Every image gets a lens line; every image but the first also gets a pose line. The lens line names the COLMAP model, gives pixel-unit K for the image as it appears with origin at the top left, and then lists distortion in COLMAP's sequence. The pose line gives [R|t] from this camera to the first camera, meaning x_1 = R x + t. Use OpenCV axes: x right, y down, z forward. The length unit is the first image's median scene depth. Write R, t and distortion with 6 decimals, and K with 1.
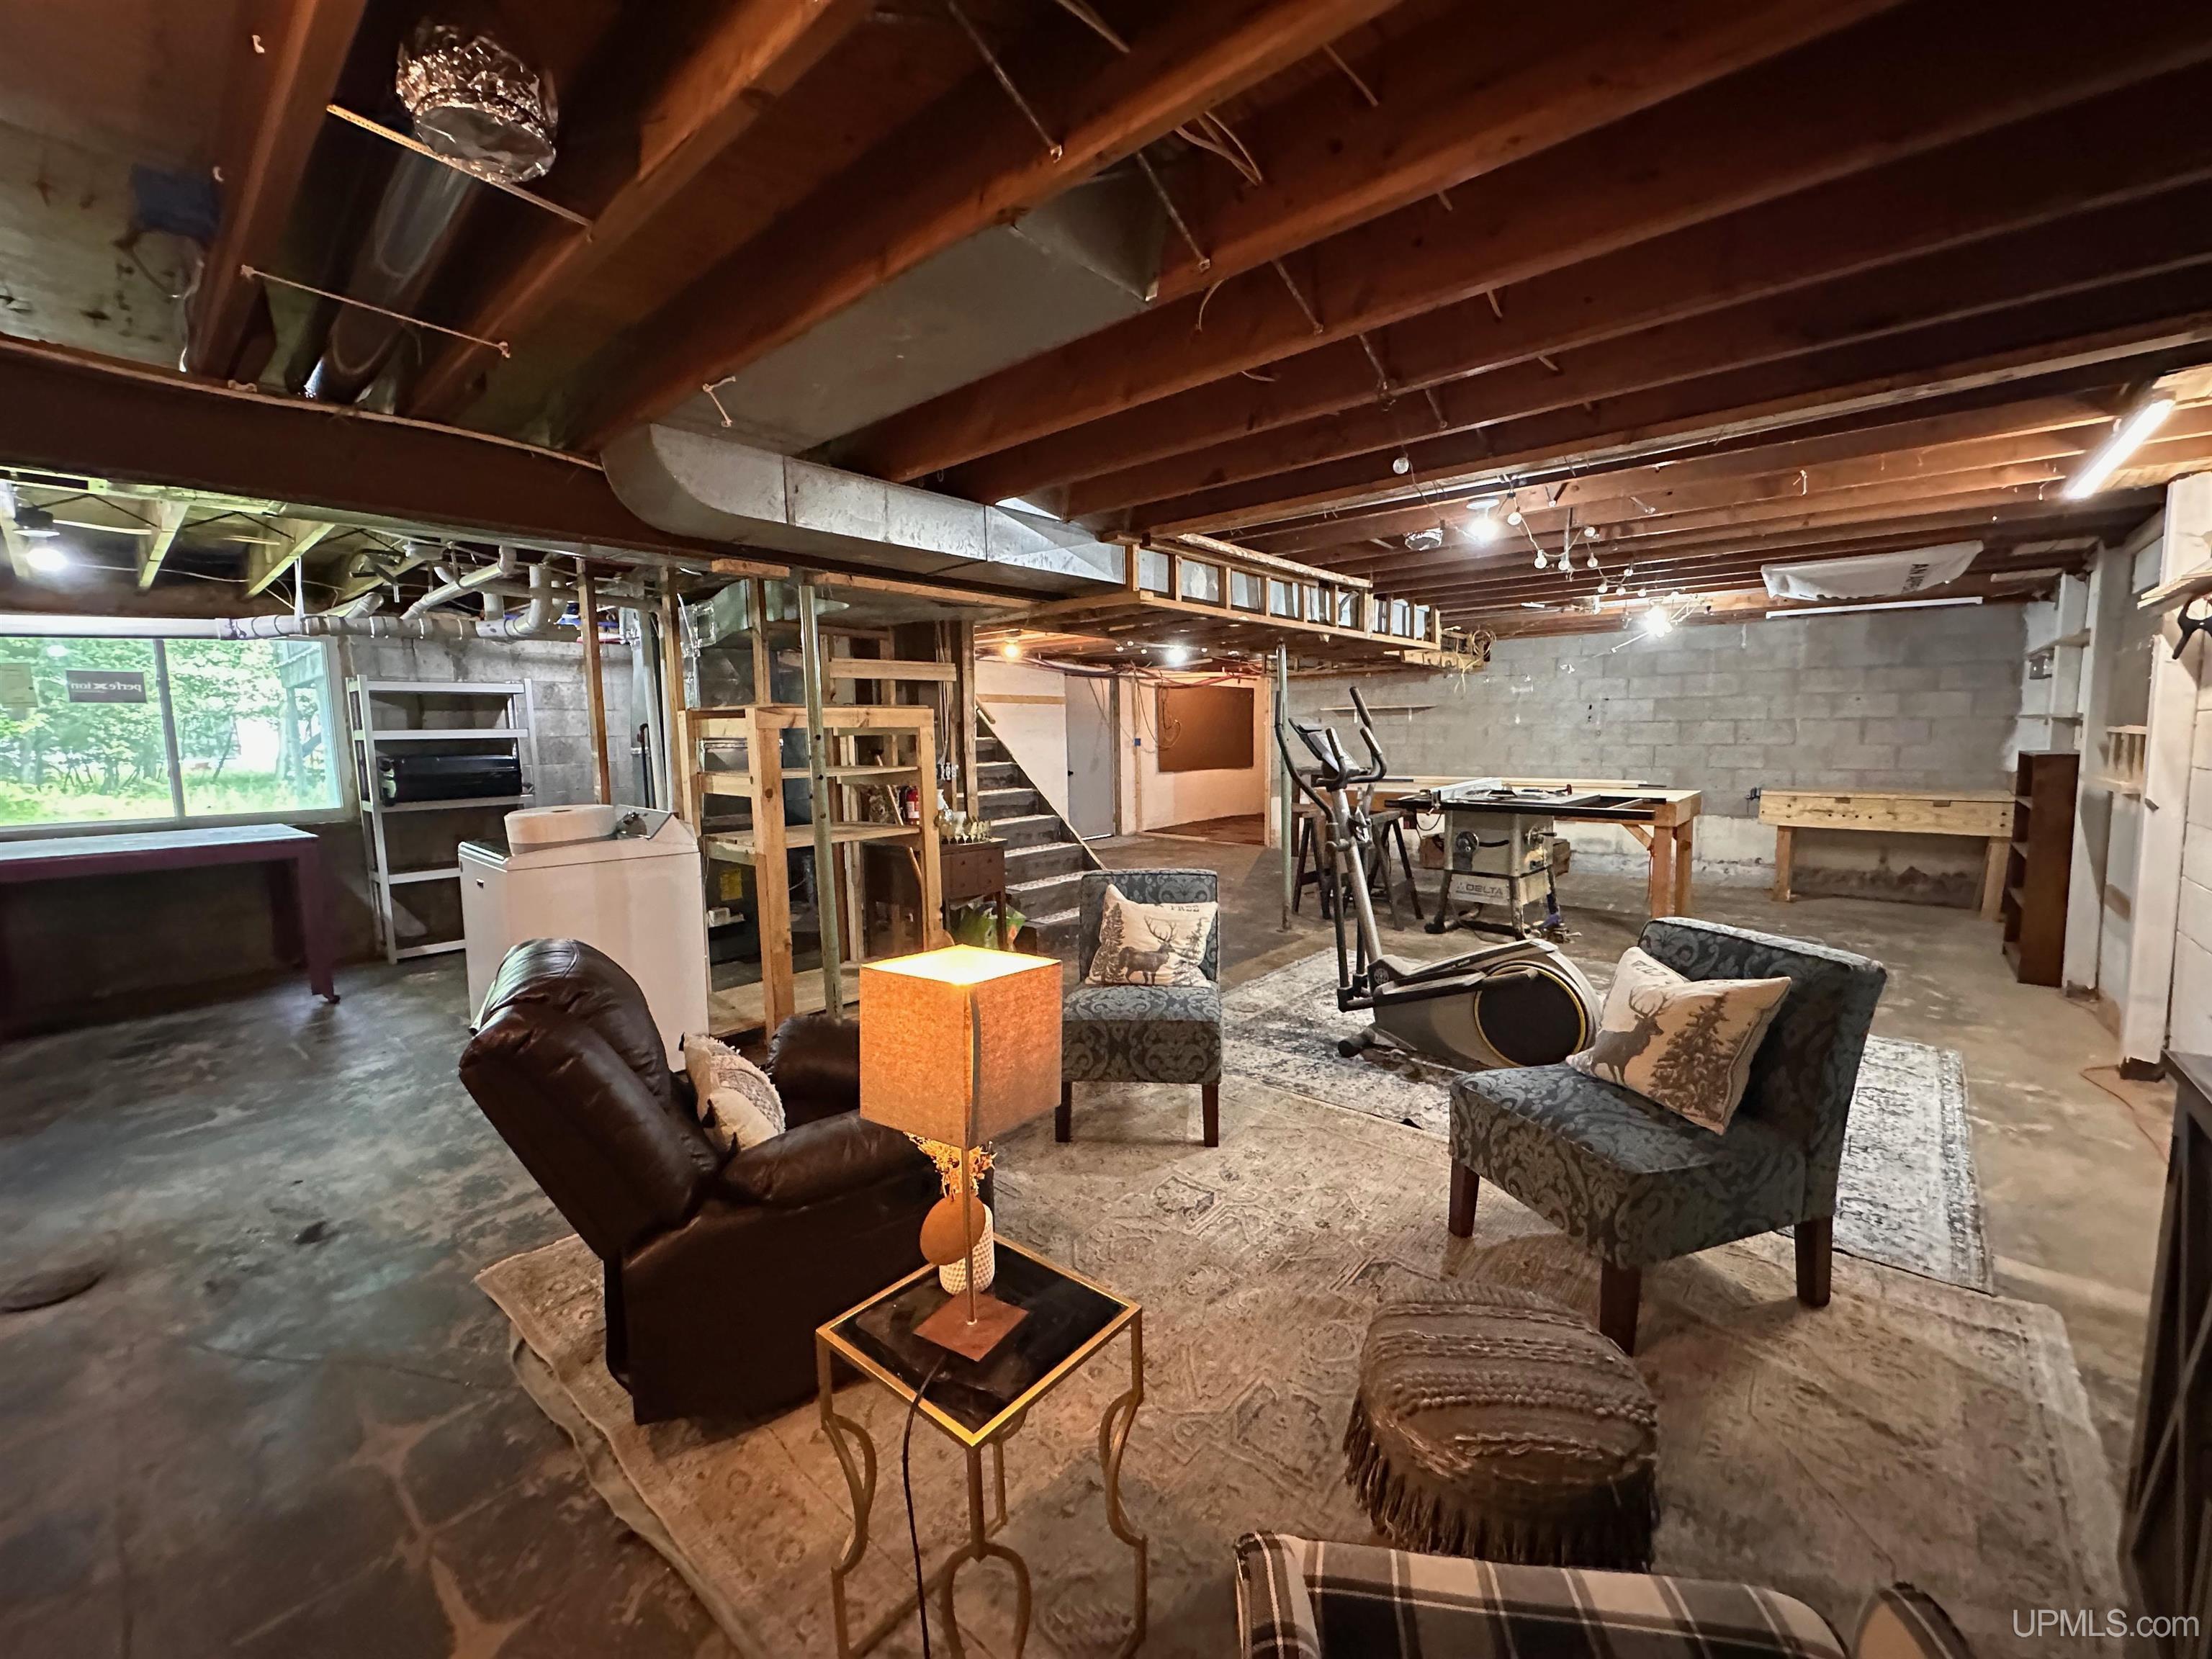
lens RADIAL K [[888.2, 0, 1114.1], [0, 888.2, 822.6], [0, 0, 1]] dist [-0.003515, 0.000719]
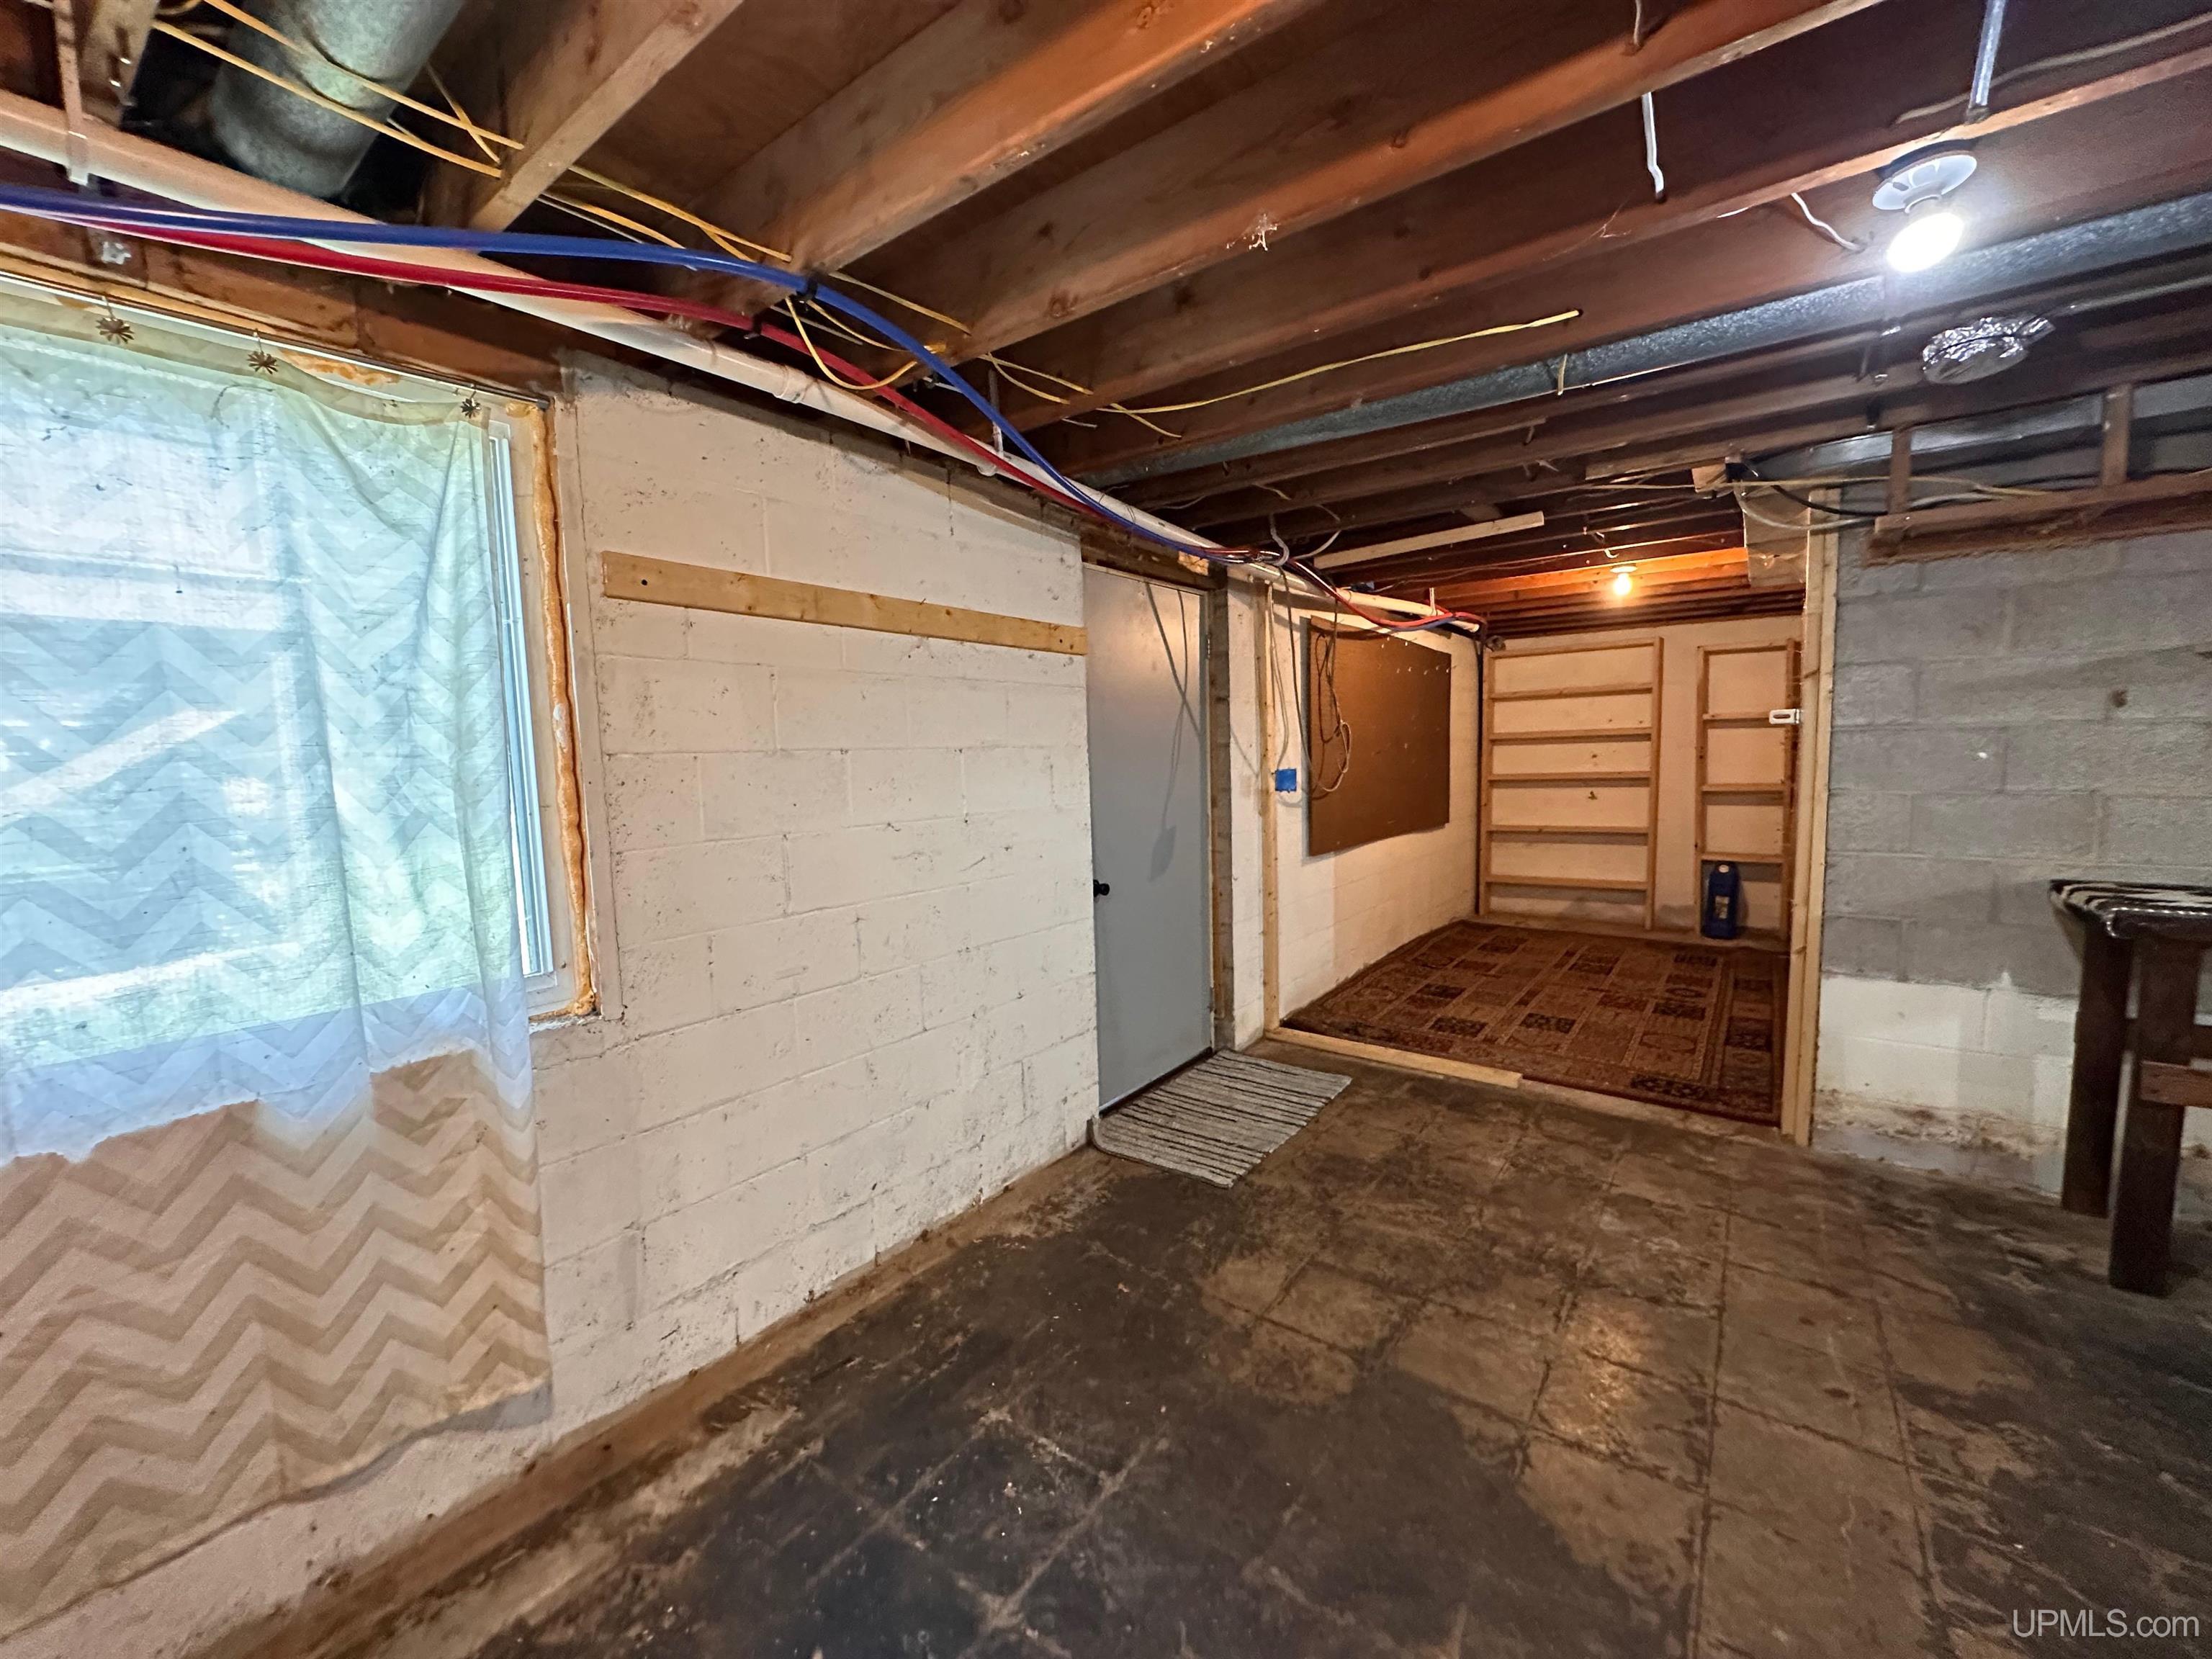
lens RADIAL K [[888.2, 0, 1110.7], [0, 888.2, 832.6], [0, 0, 1]] dist [-0.003515, 0.000719]
pose [[0.997064, -0.014676, 0.075148, -0.063692], [0.015343, 0.999848, -0.008313, -0.067457], [-0.075015, 0.009441, 0.997138, 0.656041]]
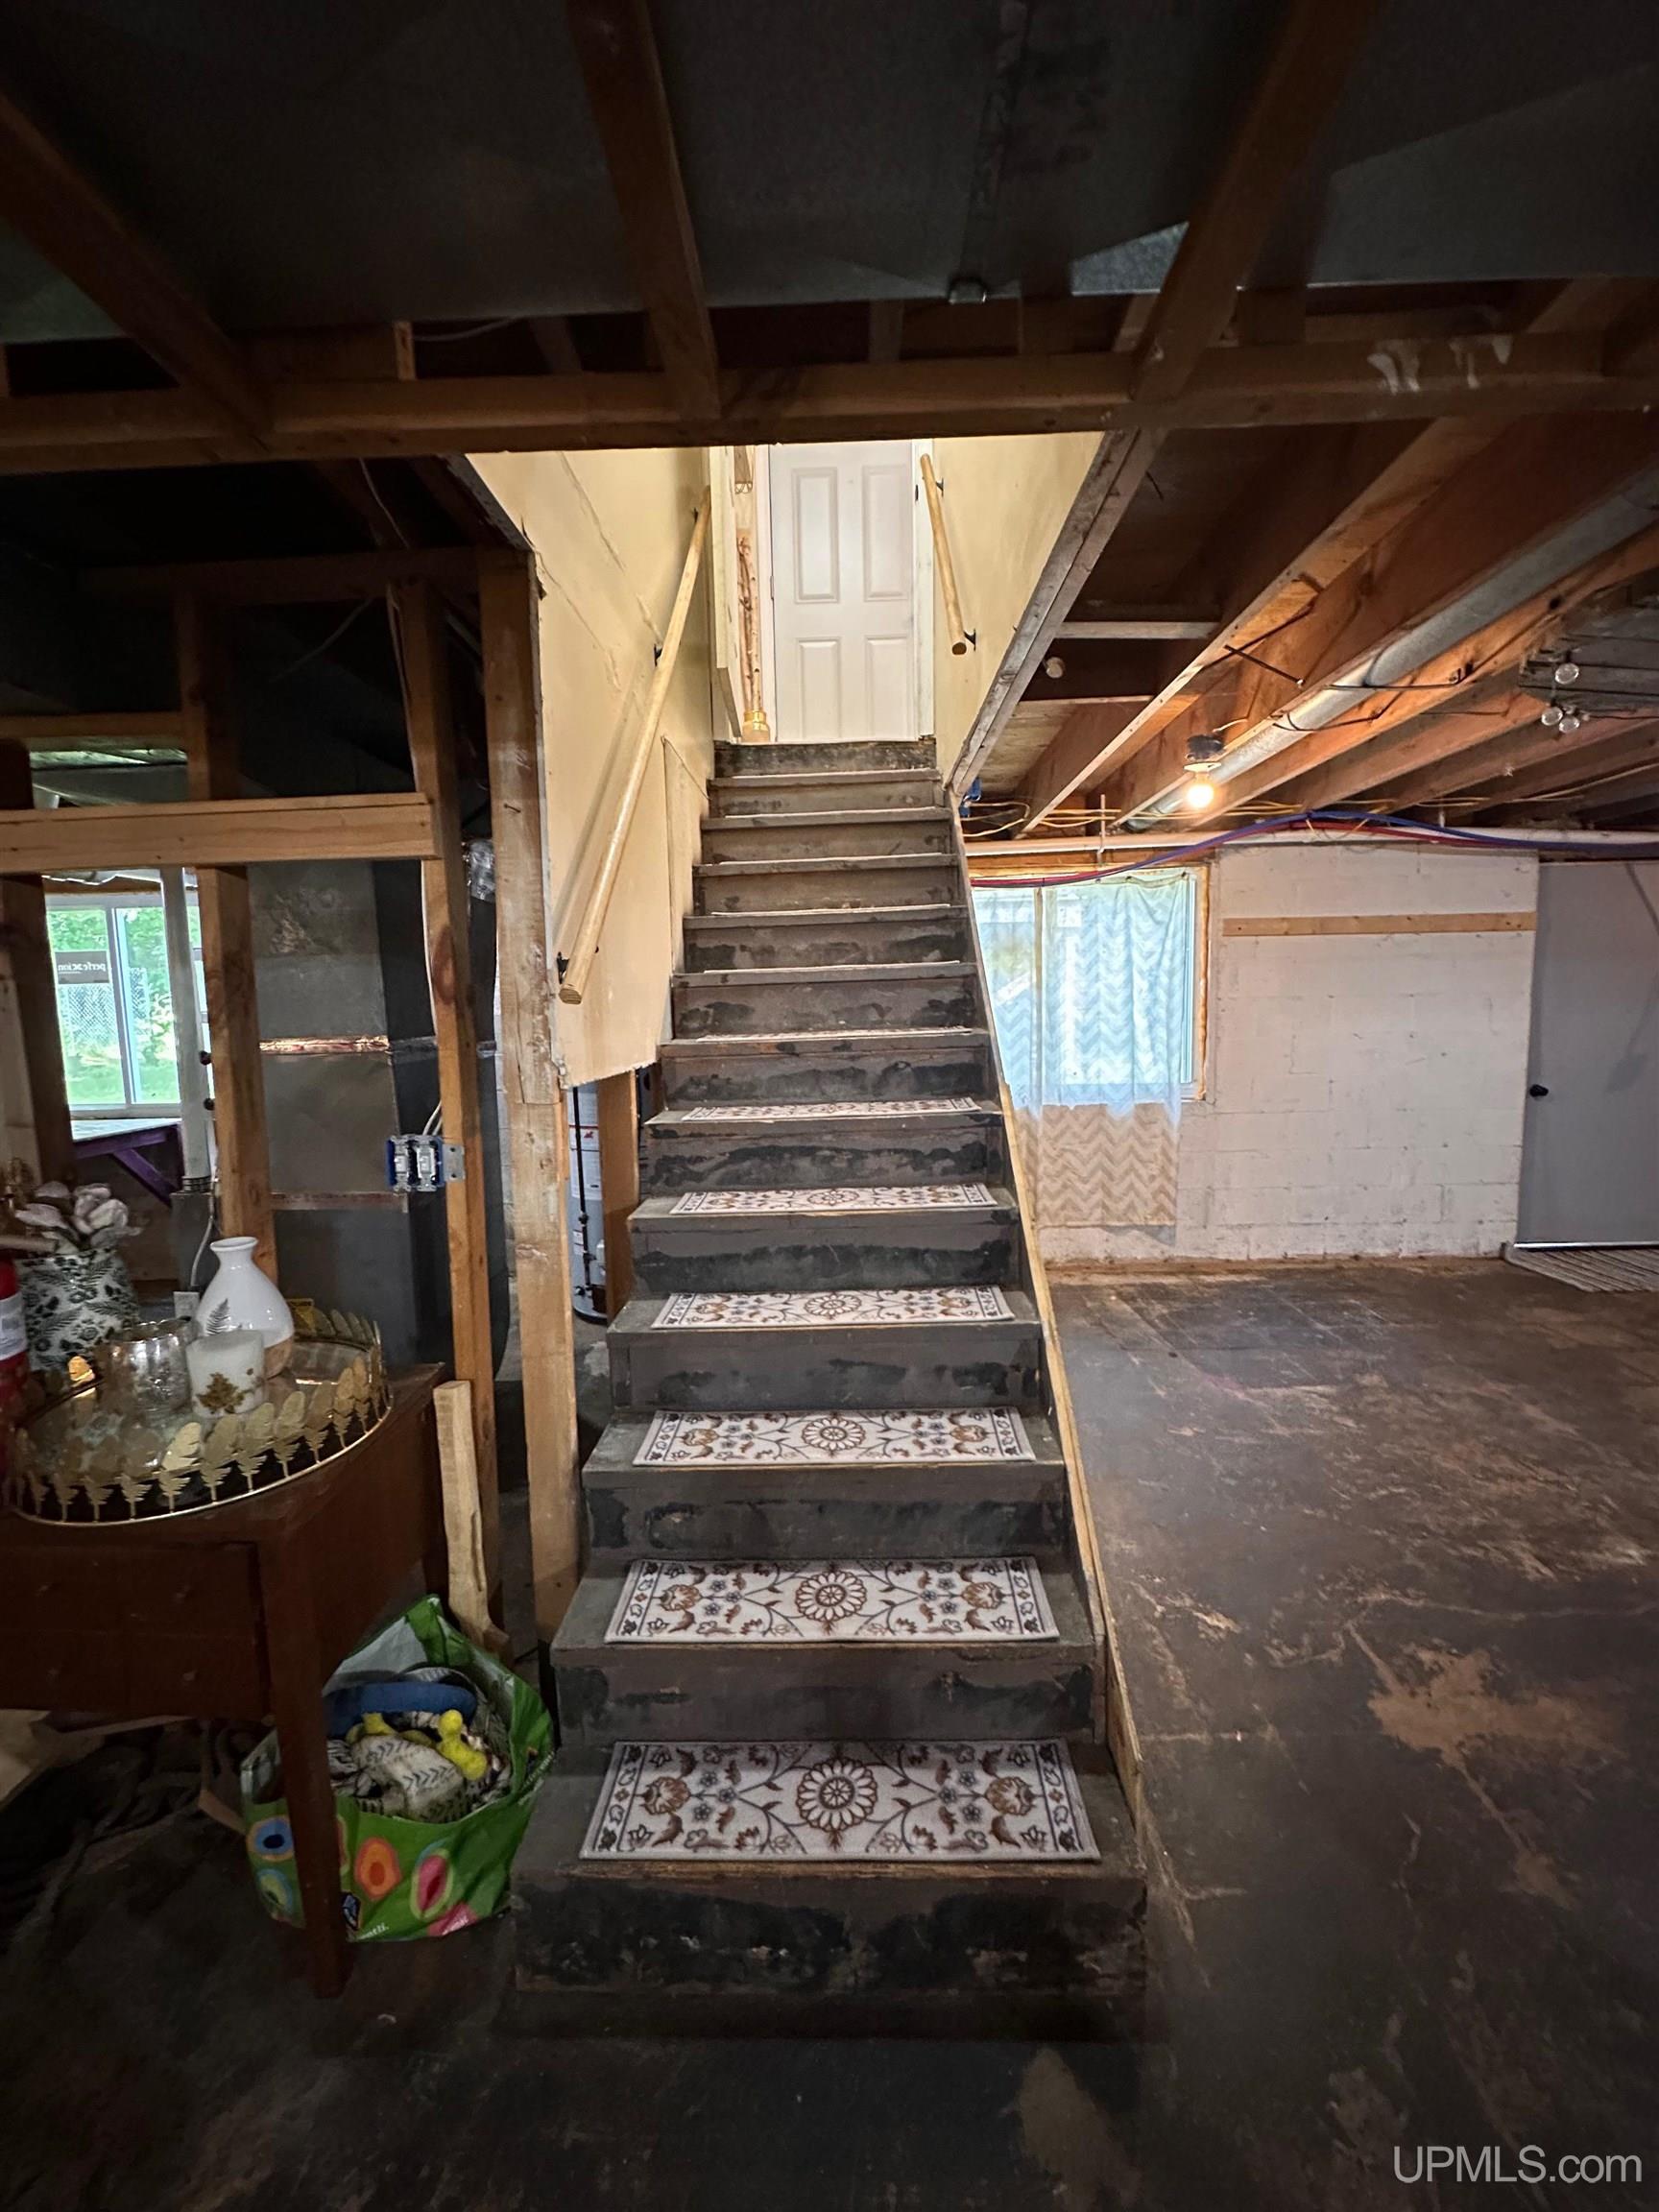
lens RADIAL K [[888.2, 0, 840.3], [0, 888.2, 1105.8], [0, 0, 1]] dist [-0.003515, 0.000719]
pose [[0.643967, 0.086415, -0.760157, 0.055935], [-0.063598, 0.996208, 0.059373, -0.049135], [0.762406, 0.010110, 0.647021, 0.434669]]
